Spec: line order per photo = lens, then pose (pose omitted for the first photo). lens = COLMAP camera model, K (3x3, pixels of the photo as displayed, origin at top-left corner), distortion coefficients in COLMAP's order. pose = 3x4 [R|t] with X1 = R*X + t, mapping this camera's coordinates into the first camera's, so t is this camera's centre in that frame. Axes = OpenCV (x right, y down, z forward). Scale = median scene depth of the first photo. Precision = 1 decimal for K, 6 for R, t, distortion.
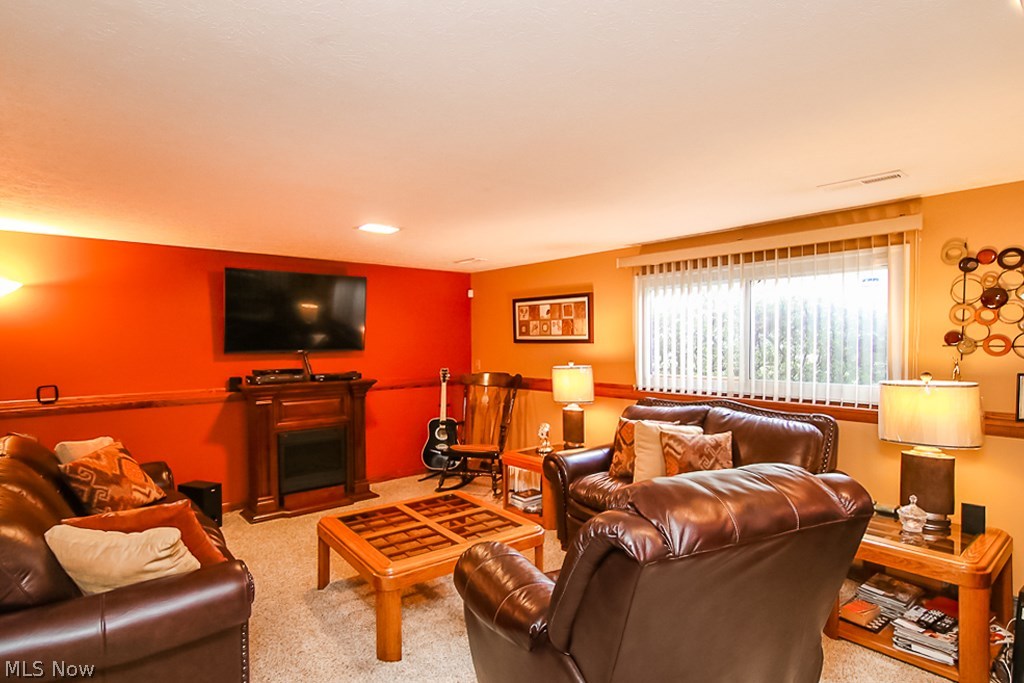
lens RADIAL K [[540.1, 0, 509.4], [0, 540.1, 339.6], [0, 0, 1]] dist [-0.002446, -0.002591]
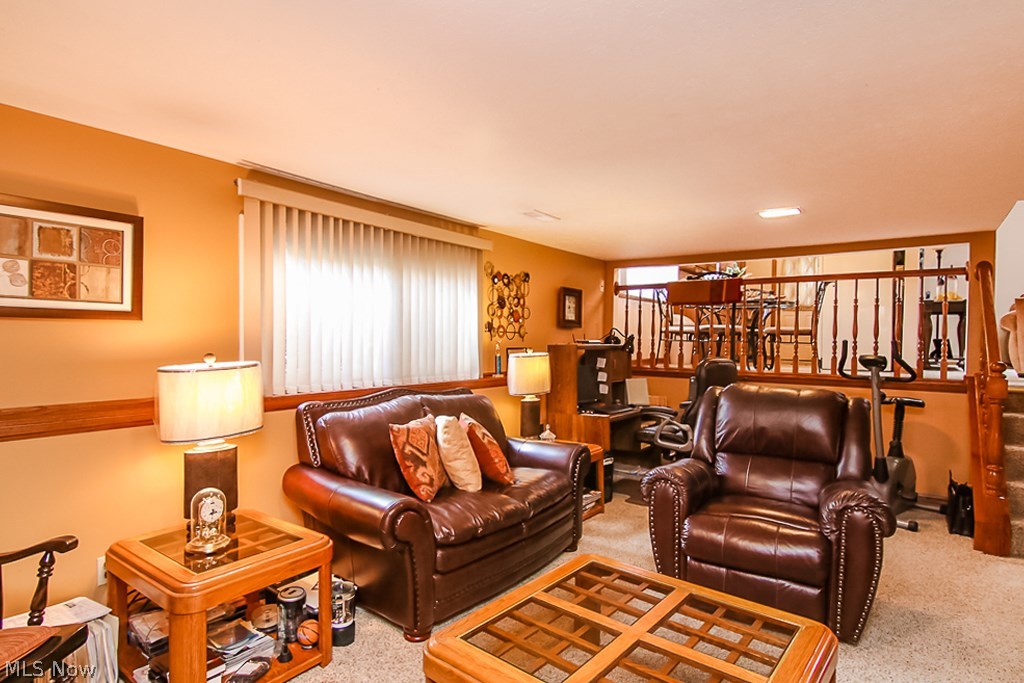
lens RADIAL K [[540.1, 0, 509.4], [0, 540.1, 339.6], [0, 0, 1]] dist [-0.002446, -0.002591]
pose [[-0.220003, 0.017514, 0.975342, -0.400761], [0.008901, 0.999833, -0.015946, 0.035340], [-0.975459, 0.005173, -0.220122, 0.778062]]
